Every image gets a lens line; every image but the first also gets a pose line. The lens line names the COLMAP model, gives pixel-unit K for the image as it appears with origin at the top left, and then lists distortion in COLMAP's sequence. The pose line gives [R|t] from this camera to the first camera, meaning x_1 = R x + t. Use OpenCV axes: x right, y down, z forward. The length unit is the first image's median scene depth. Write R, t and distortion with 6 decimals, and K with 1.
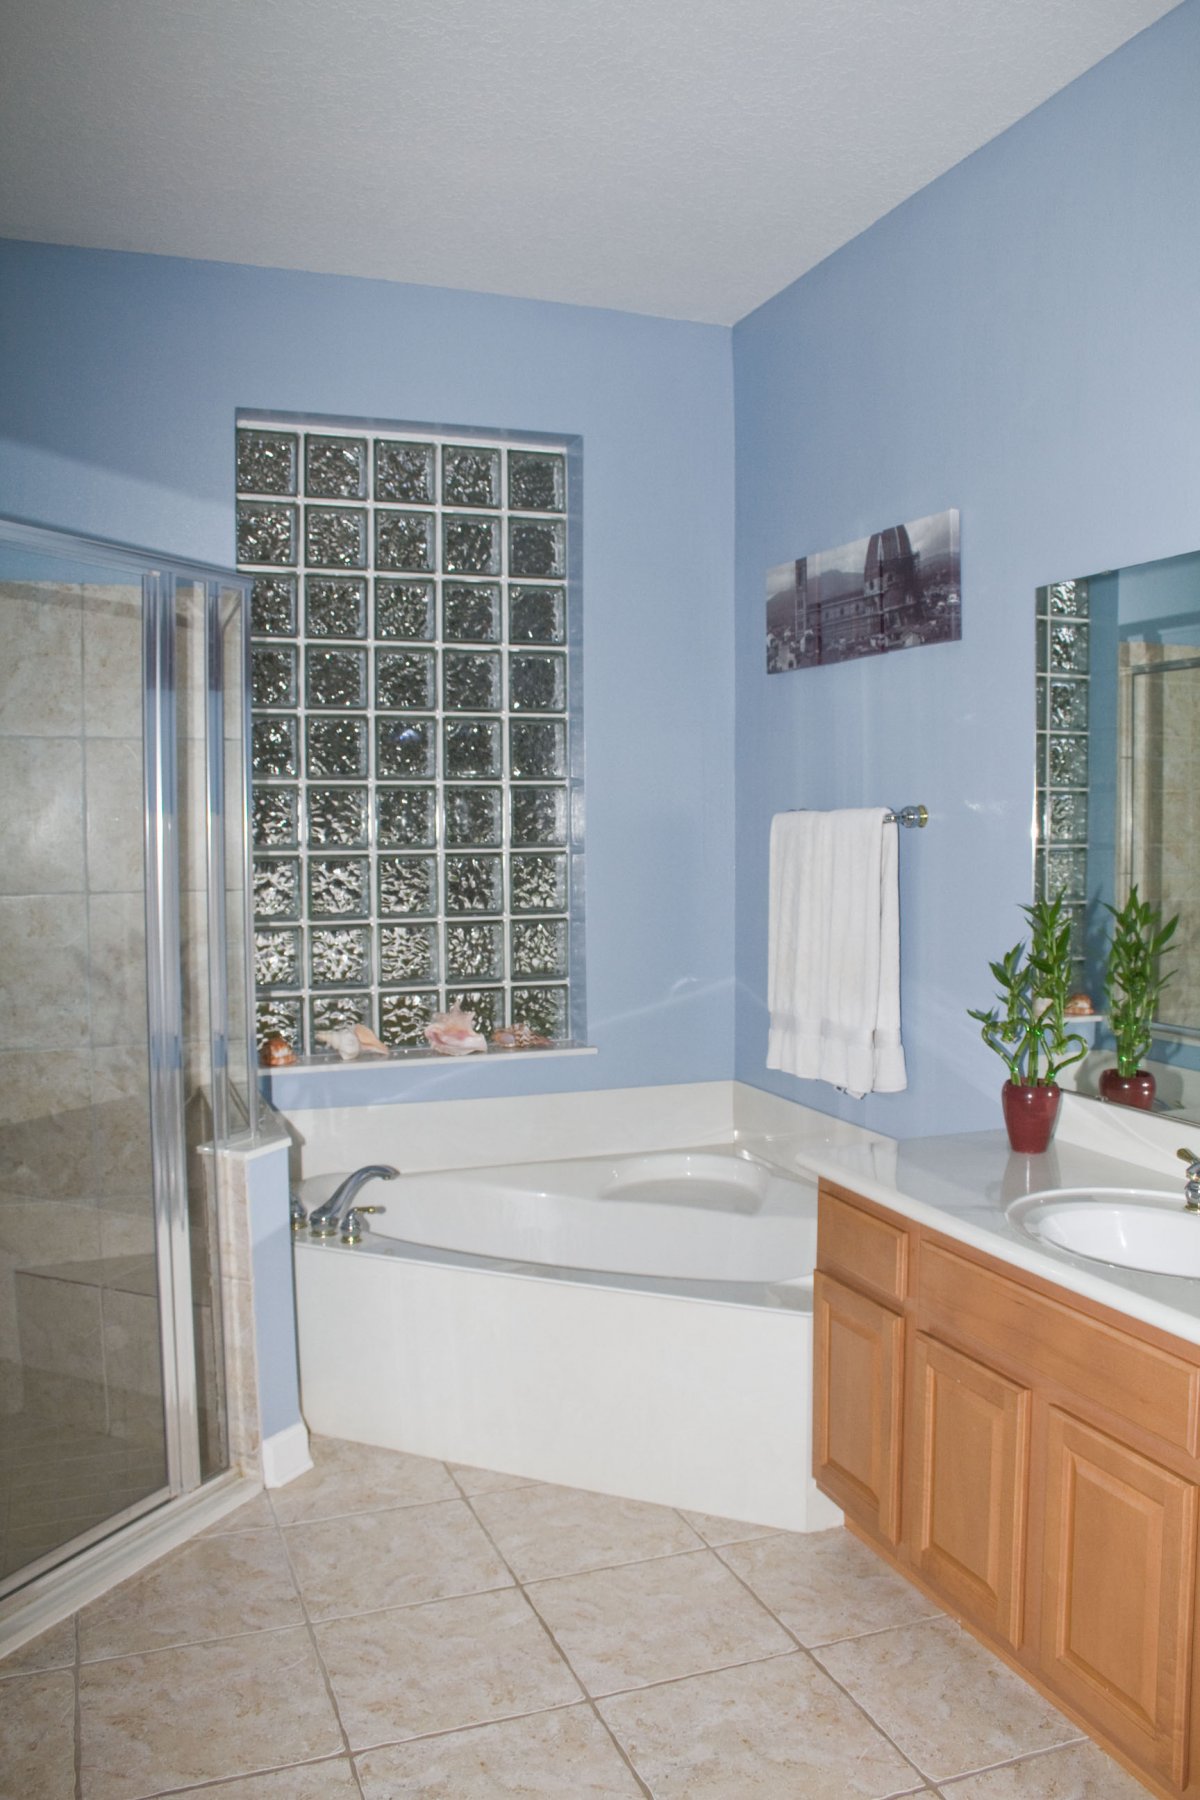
lens RADIAL K [[1464.8, 0, 625.2], [0, 1464.8, 906.5], [0, 0, 1]] dist [-0.161228, 0.141539]
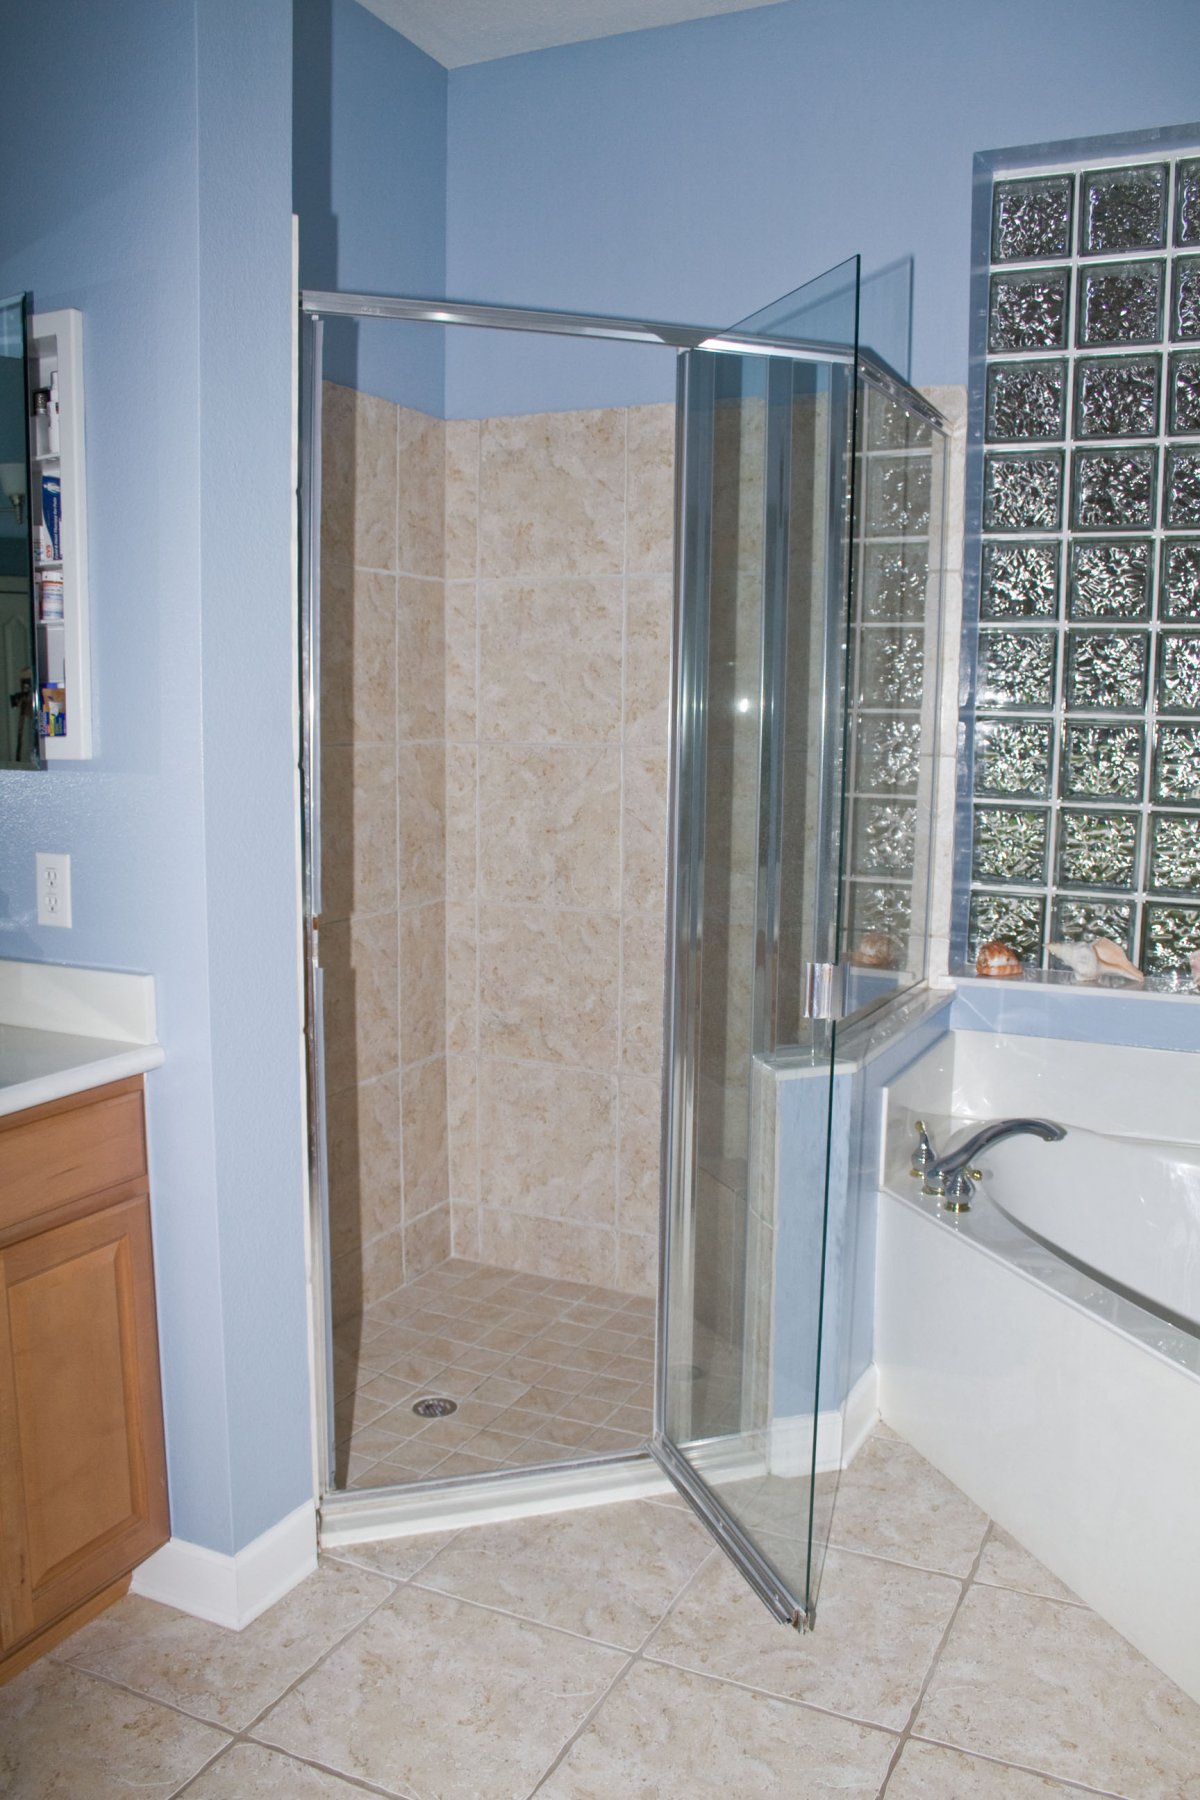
lens RADIAL K [[1464.8, 0, 625.2], [0, 1464.8, 906.5], [0, 0, 1]] dist [-0.161228, 0.141539]
pose [[0.690764, 0.112964, -0.714202, 0.243761], [-0.057904, 0.993191, 0.101087, 0.000786], [0.720758, -0.028472, 0.692602, 0.360799]]
